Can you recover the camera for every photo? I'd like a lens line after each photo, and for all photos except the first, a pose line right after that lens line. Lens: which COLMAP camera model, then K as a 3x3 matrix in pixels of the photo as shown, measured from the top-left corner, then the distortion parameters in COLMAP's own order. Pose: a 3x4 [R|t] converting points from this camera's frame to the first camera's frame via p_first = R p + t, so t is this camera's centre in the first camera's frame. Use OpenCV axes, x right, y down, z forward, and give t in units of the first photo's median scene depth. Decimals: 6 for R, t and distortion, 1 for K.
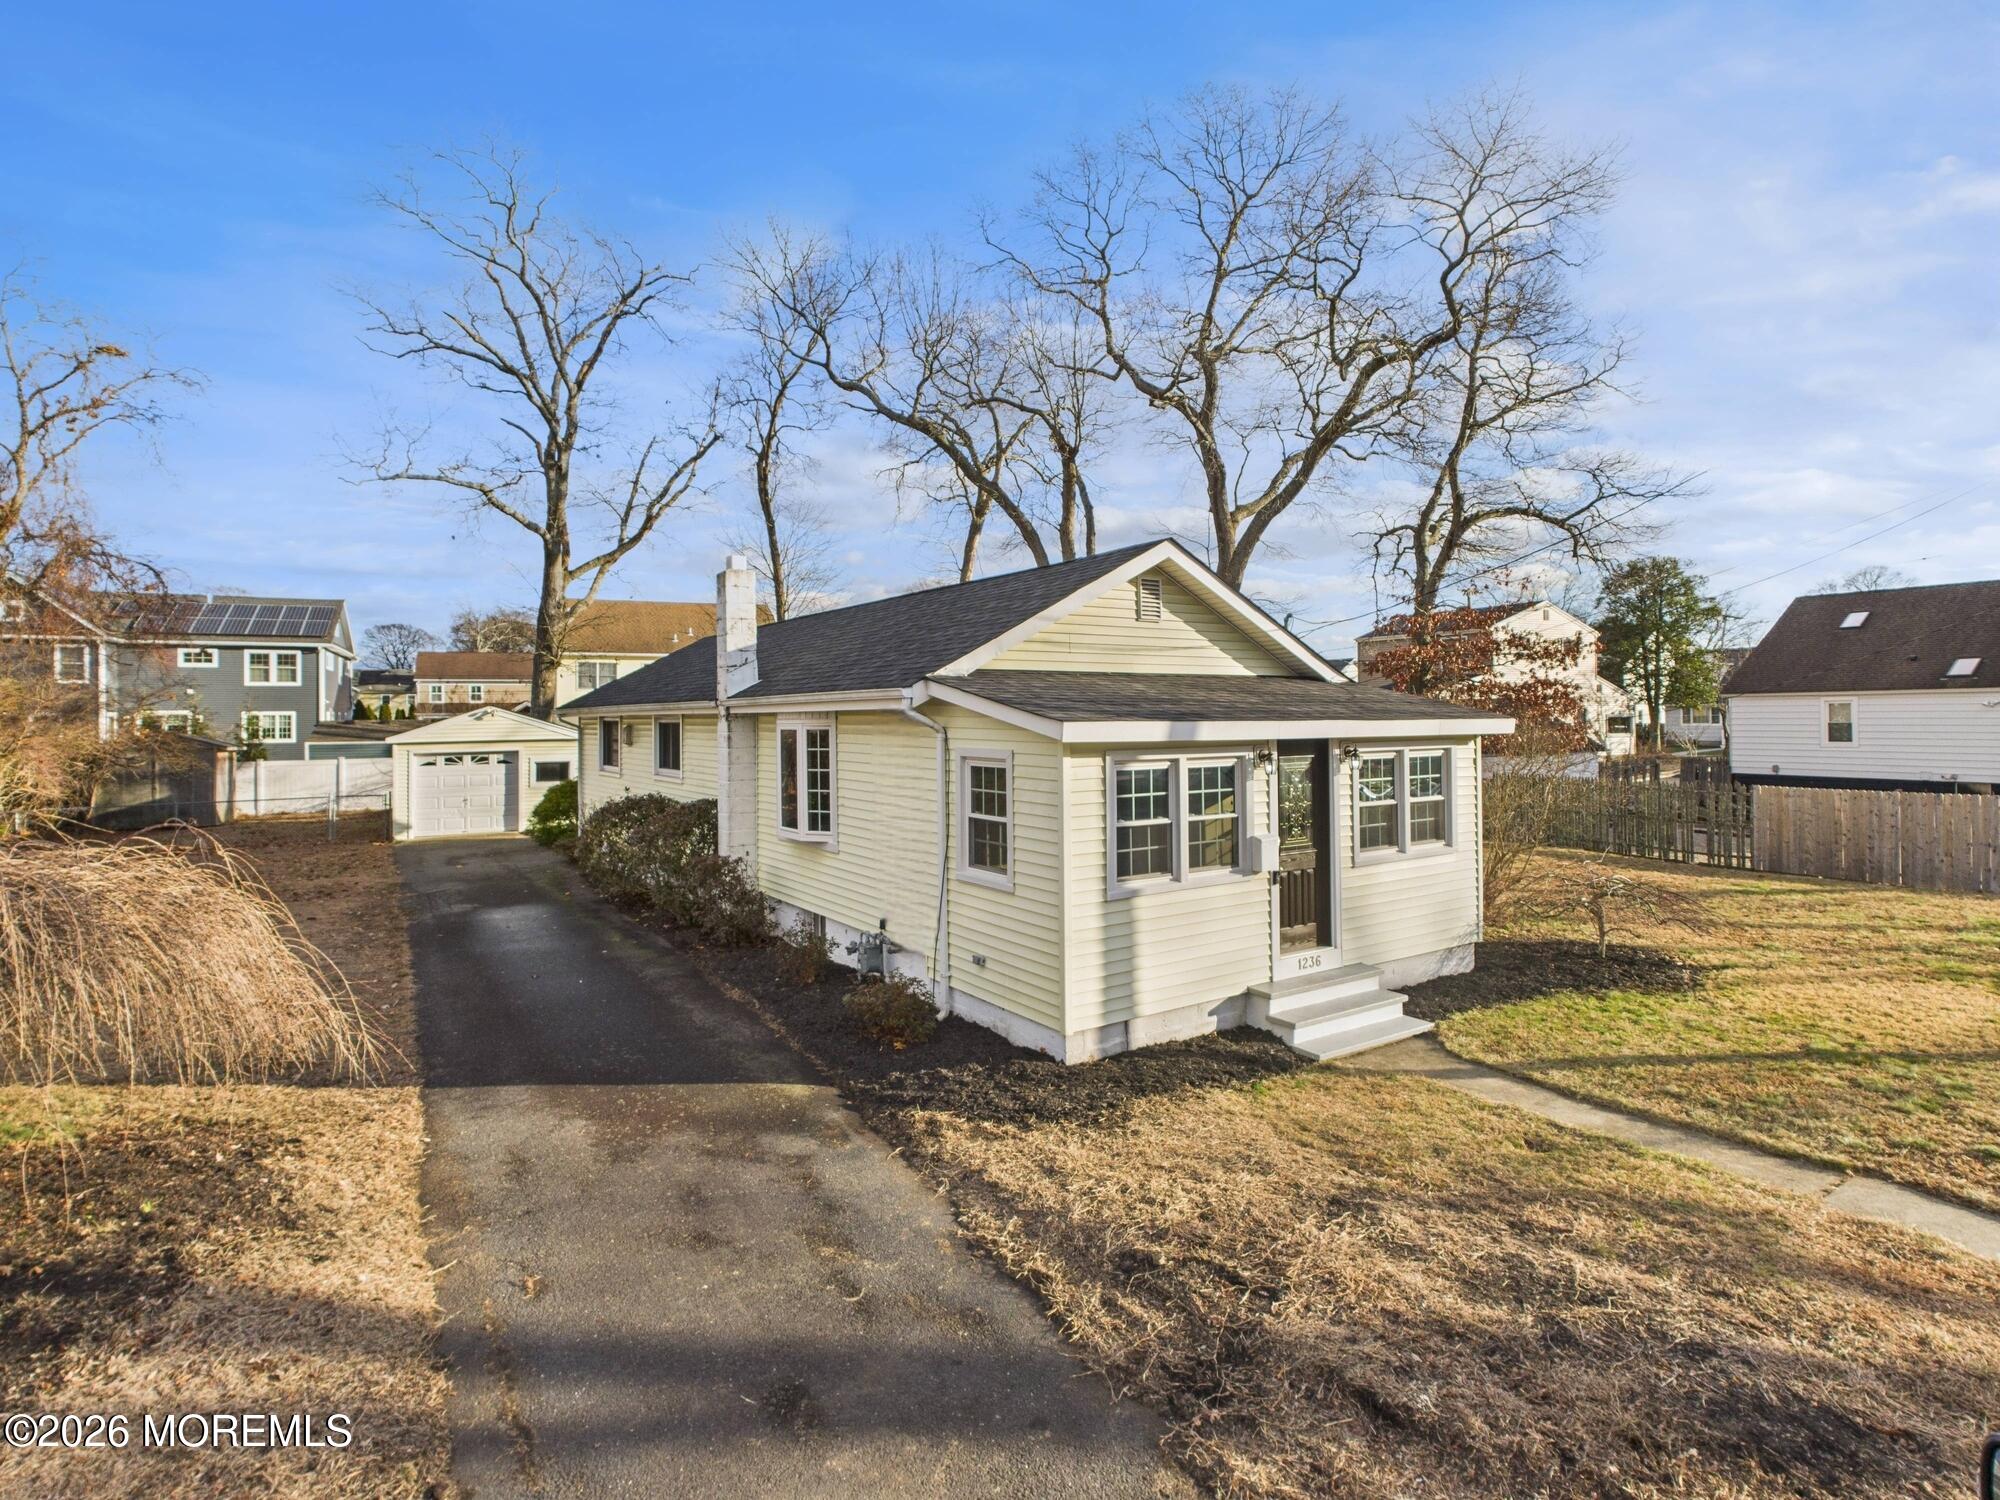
lens RADIAL K [[1037.1, 0, 1011.1], [0, 1037.1, 712.0], [0, 0, 1]] dist [0.001478, 0.000117]
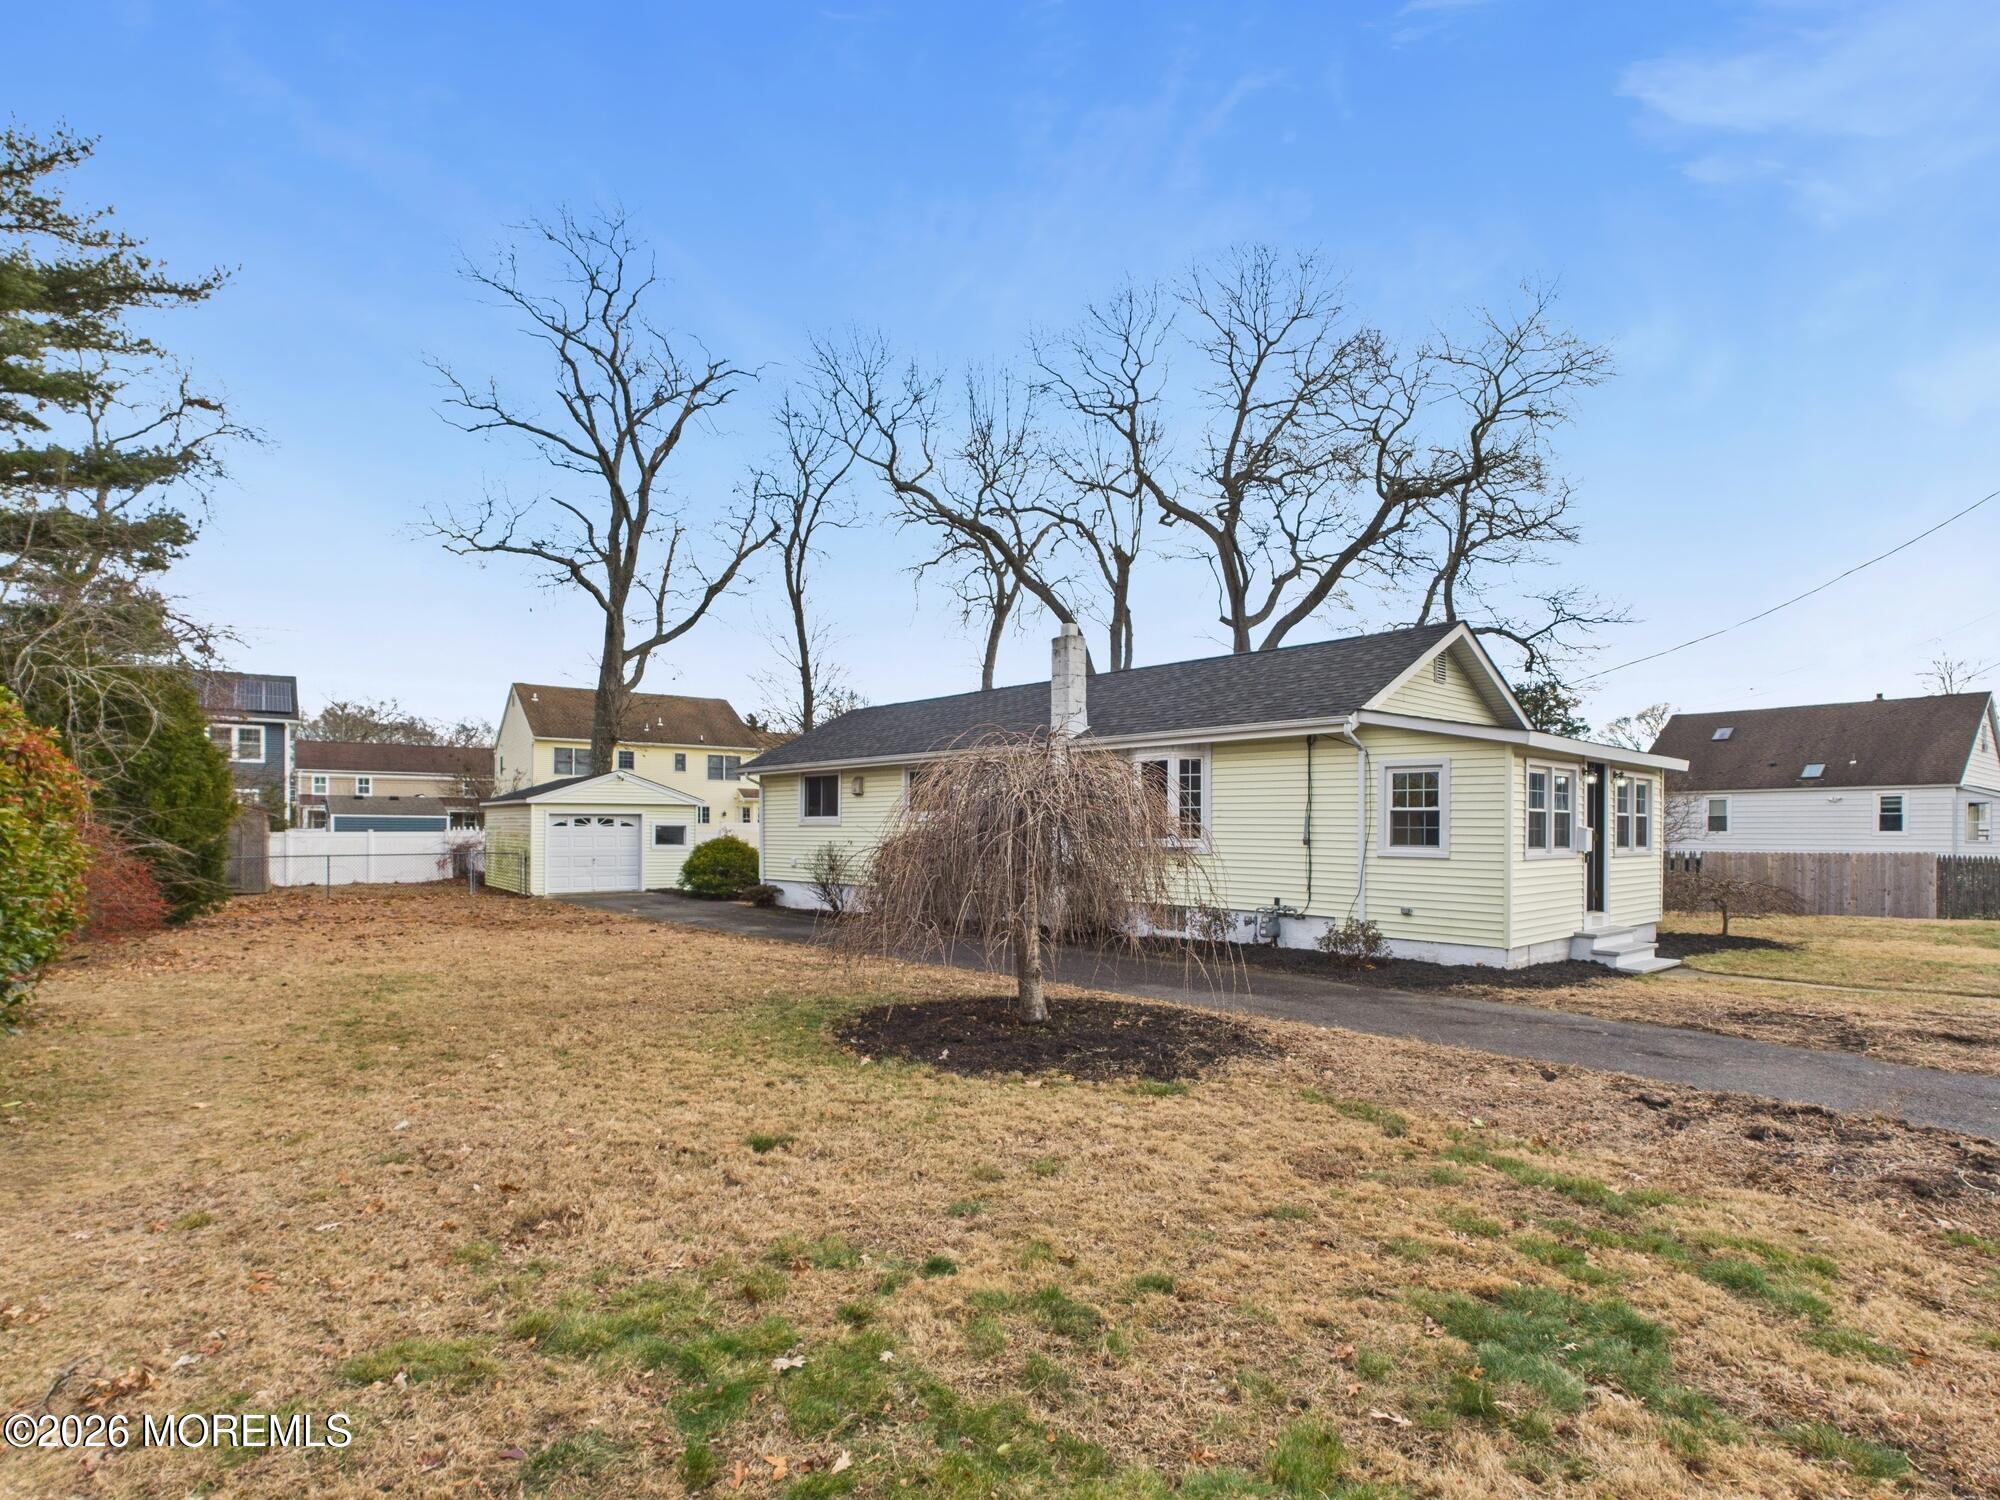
lens RADIAL K [[1037.1, 0, 1011.6], [0, 1037.1, 836.1], [0, 0, 1]] dist [0.001478, 0.000117]
pose [[0.988057, 0.012985, 0.153540, -0.217889], [-0.014232, 0.999874, 0.007026, 0.038506], [-0.153429, -0.009127, 0.988117, -0.083769]]
